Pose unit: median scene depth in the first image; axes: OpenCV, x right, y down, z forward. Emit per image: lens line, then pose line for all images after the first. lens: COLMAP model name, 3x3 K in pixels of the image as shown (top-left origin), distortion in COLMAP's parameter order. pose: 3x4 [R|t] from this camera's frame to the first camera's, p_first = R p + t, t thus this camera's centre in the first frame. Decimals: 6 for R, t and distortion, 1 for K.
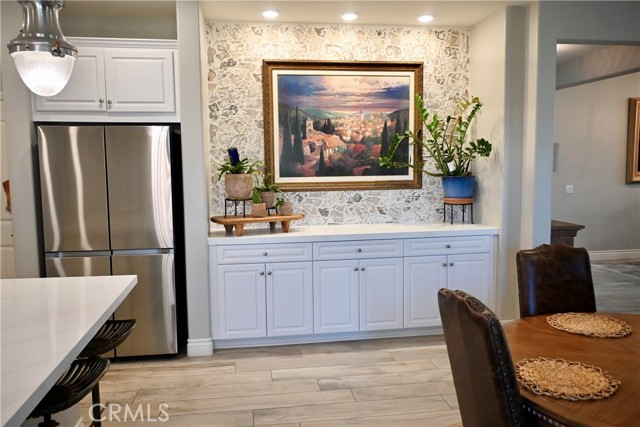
lens RADIAL K [[537.0, 0, 320.0], [0, 537.0, 213.4], [0, 0, 1]] dist [-0.006123, 0.003438]
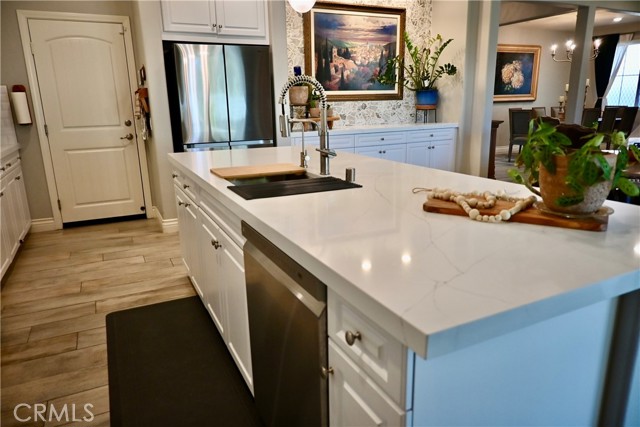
lens RADIAL K [[436.5, 0, 320.0], [0, 436.5, 214.4], [0, 0, 1]] dist [-0.005492, 0.001876]
pose [[0.953412, -0.083621, 0.289850, -0.411958], [0.038011, 0.986456, 0.159560, 0.066741], [-0.299267, -0.141109, 0.943678, -0.107303]]
